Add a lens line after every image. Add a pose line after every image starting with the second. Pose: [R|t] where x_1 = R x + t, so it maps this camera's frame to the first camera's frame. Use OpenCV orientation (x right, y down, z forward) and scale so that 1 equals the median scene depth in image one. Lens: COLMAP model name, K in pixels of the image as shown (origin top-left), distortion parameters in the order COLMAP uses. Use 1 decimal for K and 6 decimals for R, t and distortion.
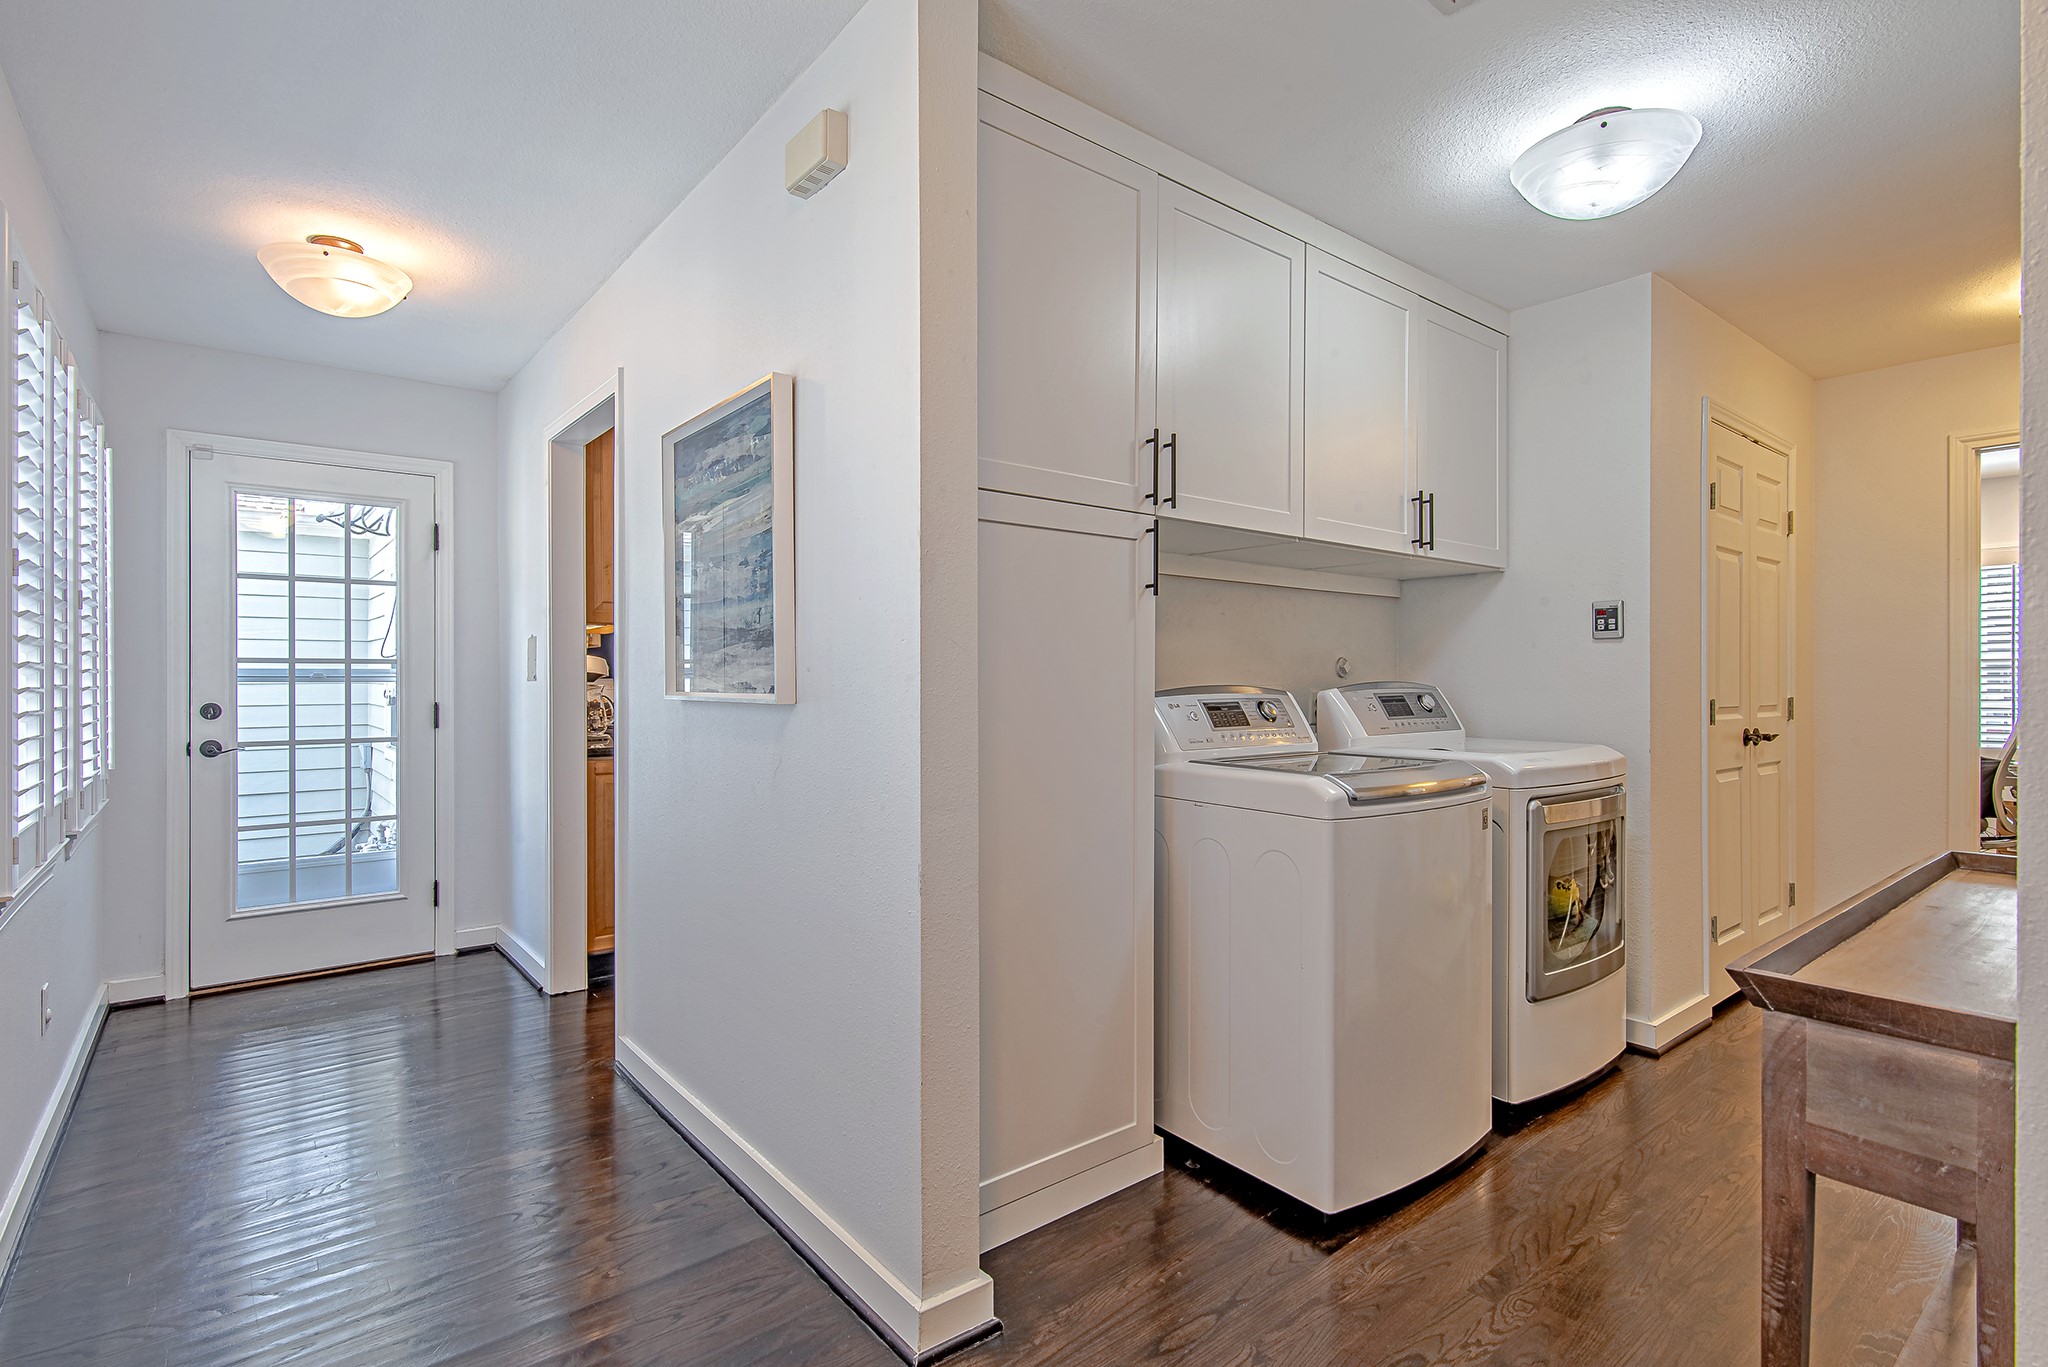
lens RADIAL K [[988.0, 0, 1023.2], [0, 988.0, 684.5], [0, 0, 1]] dist [0.002634, -0.000518]
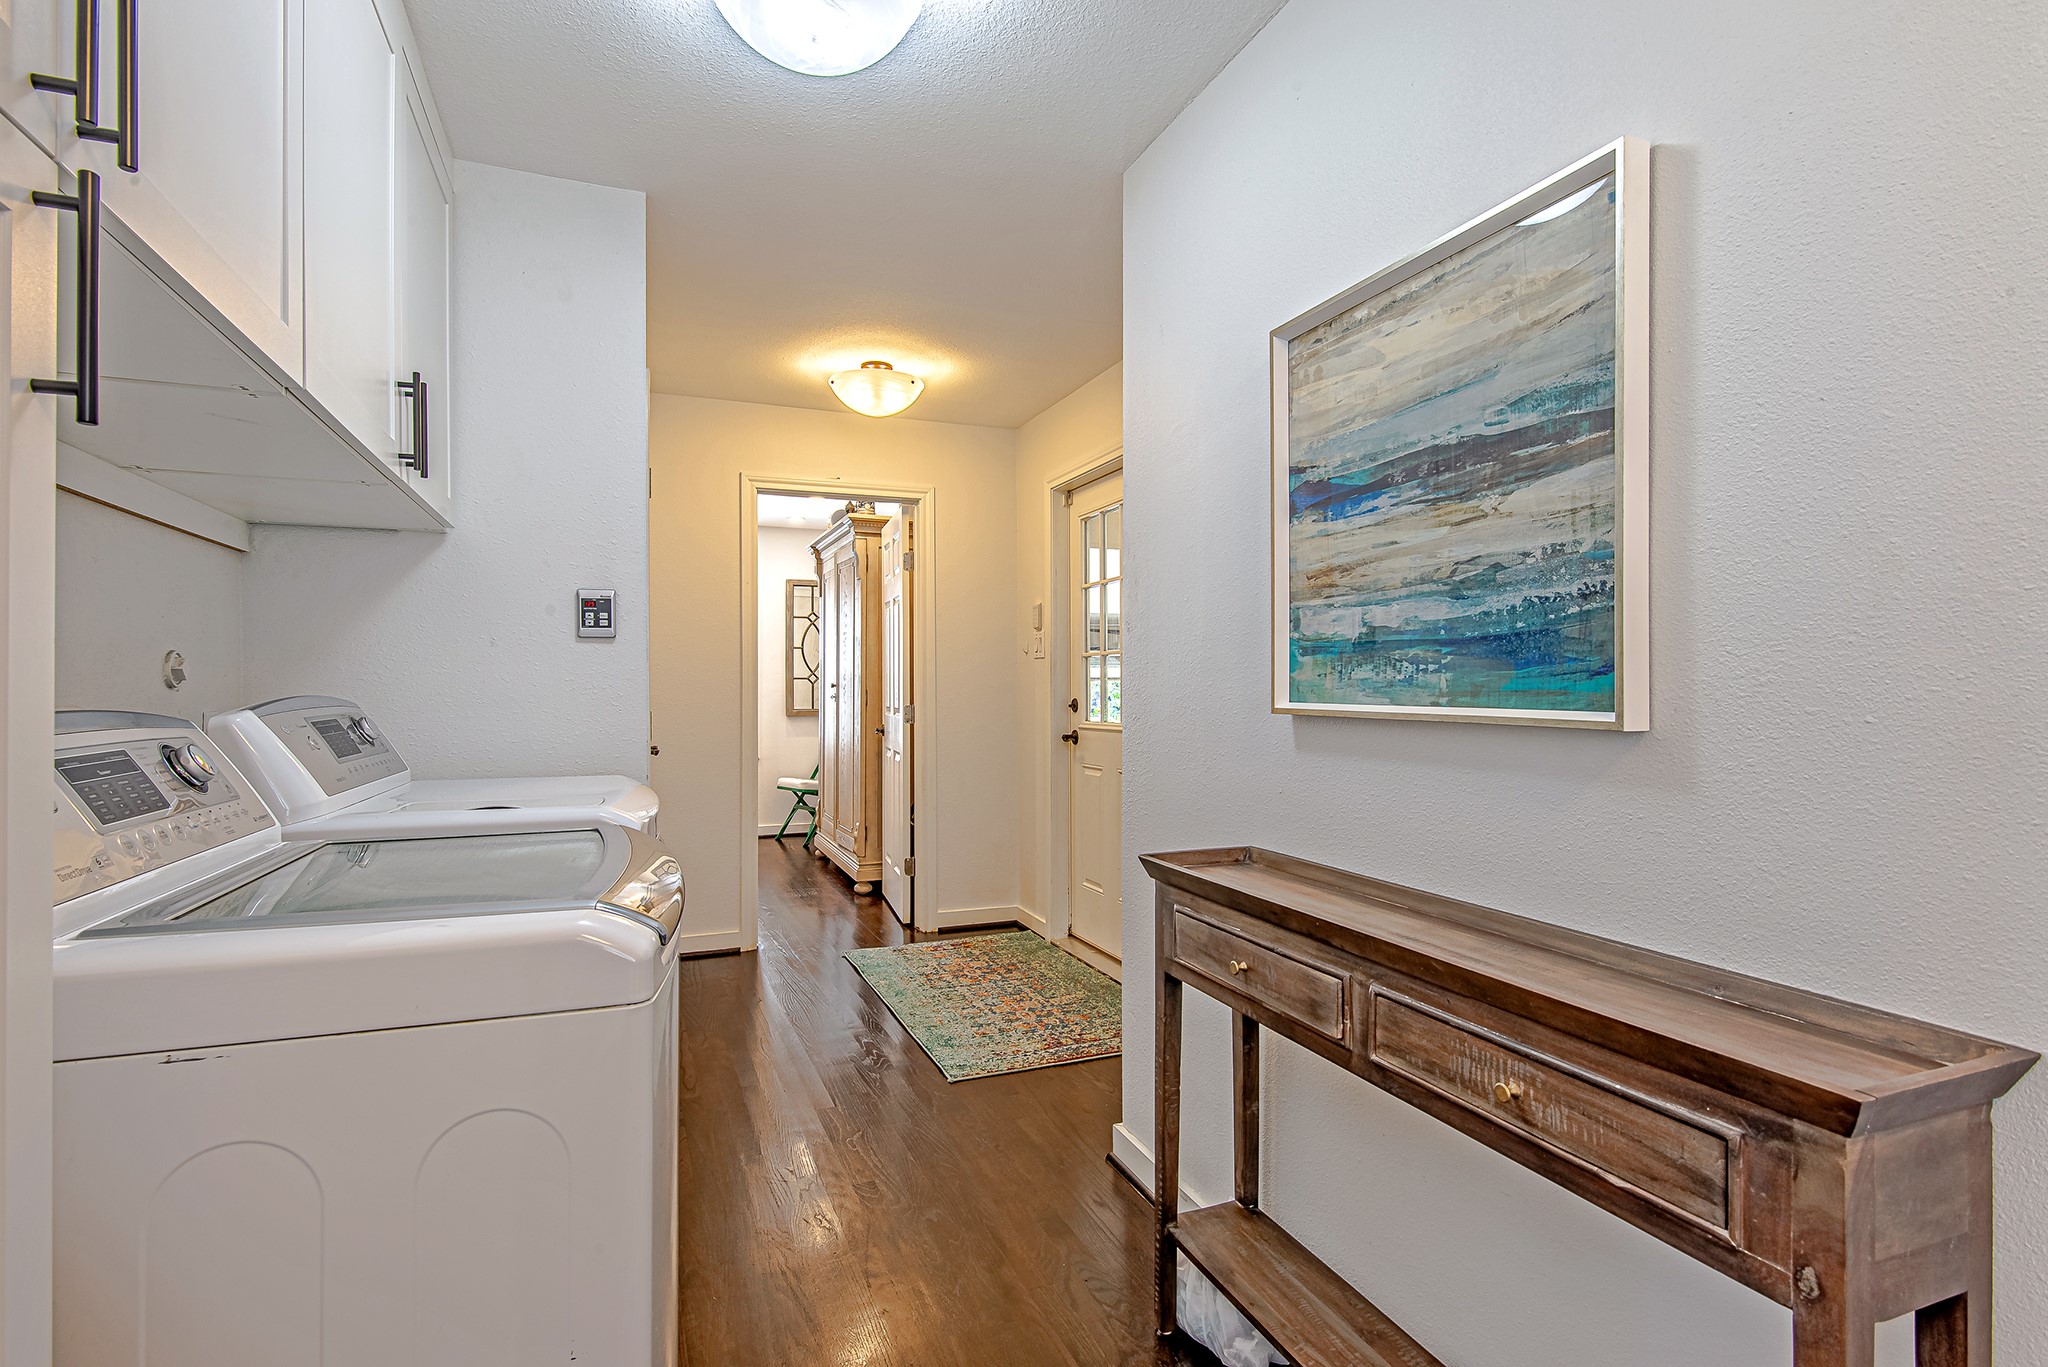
lens RADIAL K [[988.0, 0, 1016.1], [0, 988.0, 686.4], [0, 0, 1]] dist [0.002634, -0.000518]
pose [[0.304731, 0.001040, 0.952438, -0.048737], [0.003263, 0.999992, -0.002136, -0.005608], [-0.952433, 0.003759, 0.304725, 0.453554]]
